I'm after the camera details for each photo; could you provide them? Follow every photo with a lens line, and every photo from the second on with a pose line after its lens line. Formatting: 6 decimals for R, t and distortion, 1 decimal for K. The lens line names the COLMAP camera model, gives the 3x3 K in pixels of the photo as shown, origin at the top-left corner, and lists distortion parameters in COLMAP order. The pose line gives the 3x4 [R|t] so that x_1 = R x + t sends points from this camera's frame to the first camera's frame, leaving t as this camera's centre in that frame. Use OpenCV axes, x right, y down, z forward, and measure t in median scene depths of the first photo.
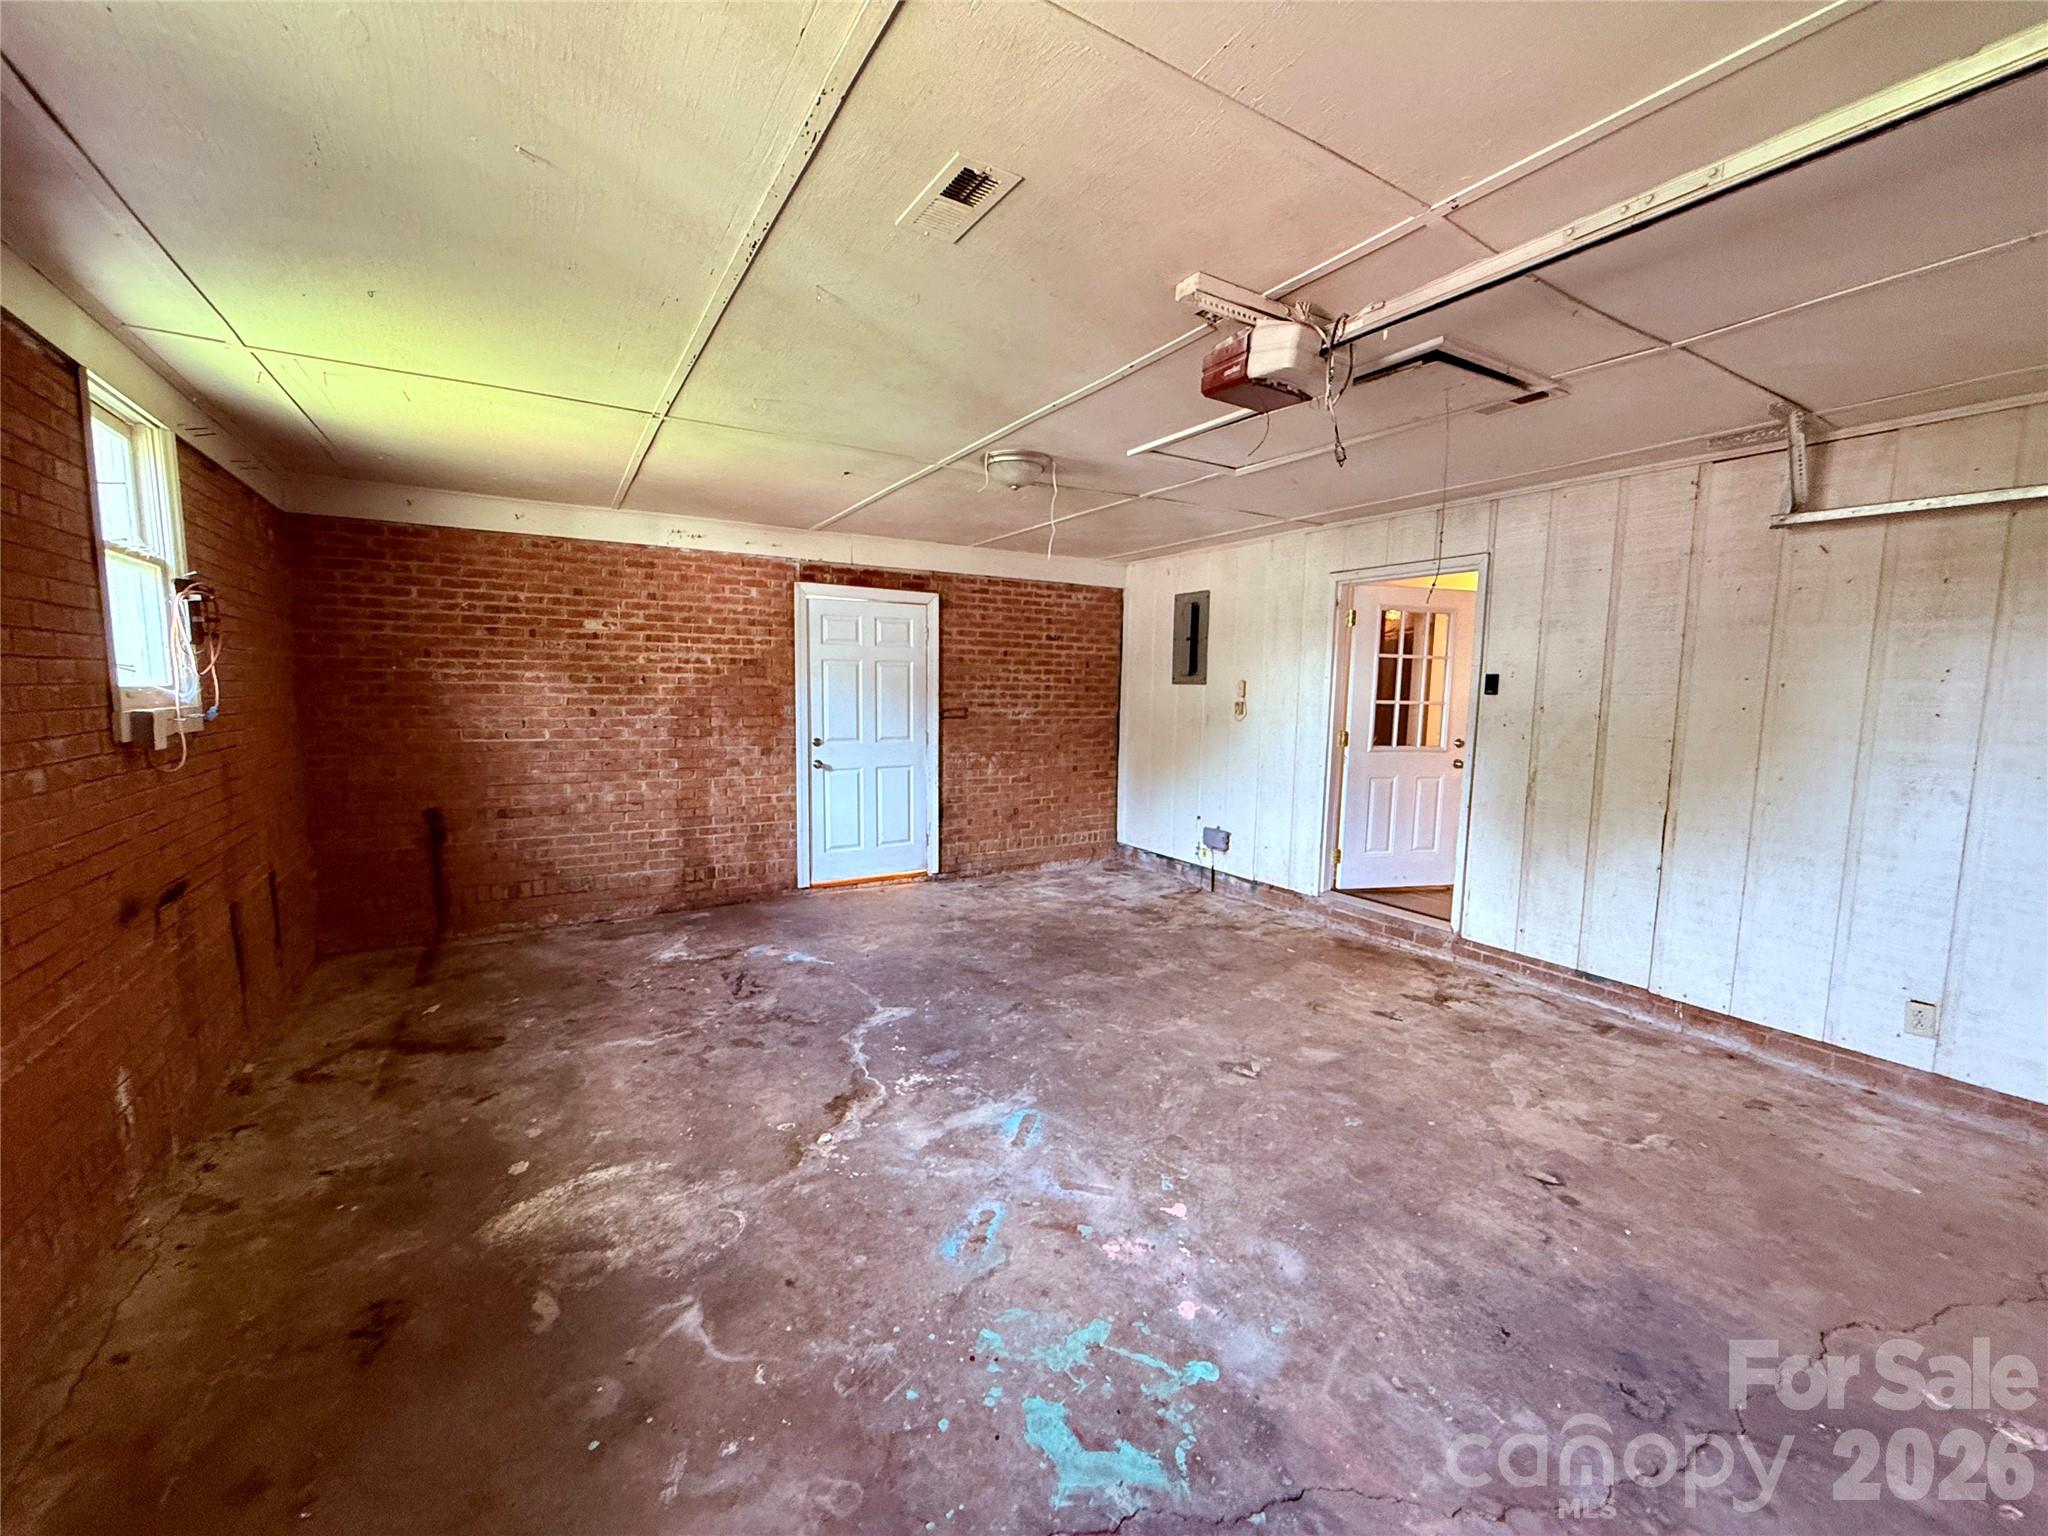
lens RADIAL K [[816.7, 0, 1021.3], [0, 816.7, 769.7], [0, 0, 1]] dist [-0.001249, 0.000262]
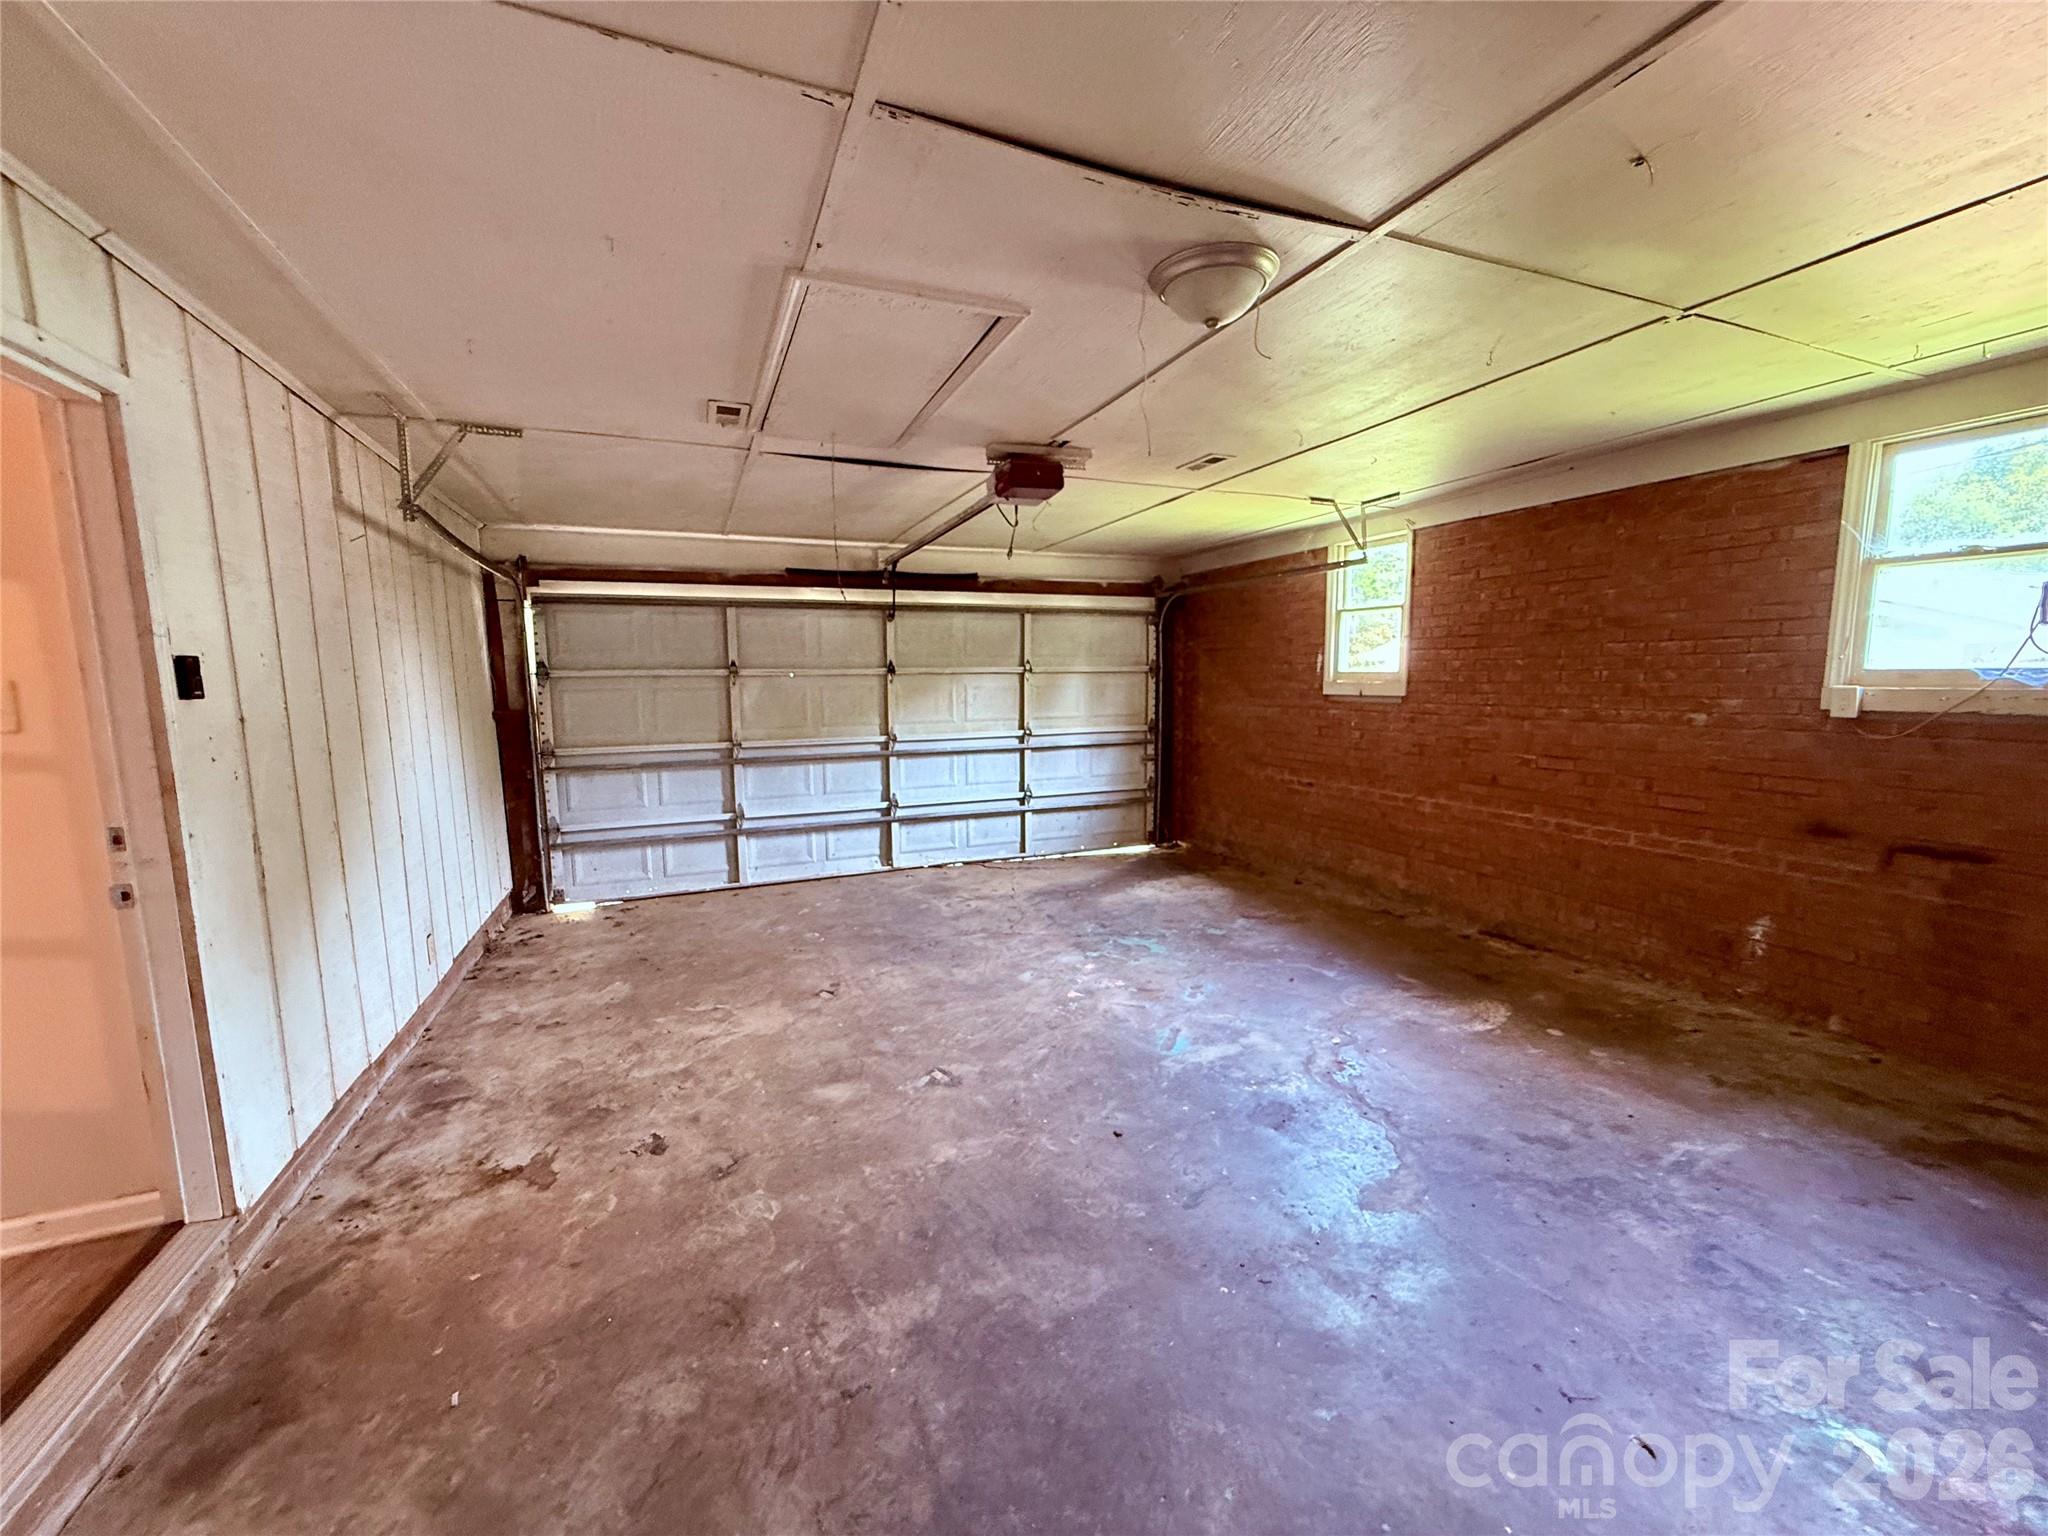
lens RADIAL K [[816.7, 0, 1027.7], [0, 816.7, 776.7], [0, 0, 1]] dist [-0.001249, 0.000262]
pose [[-0.989118, -0.014209, 0.146435, 0.037808], [0.020309, 0.972609, 0.231560, -0.196948], [-0.145714, 0.232014, -0.961736, 1.864918]]
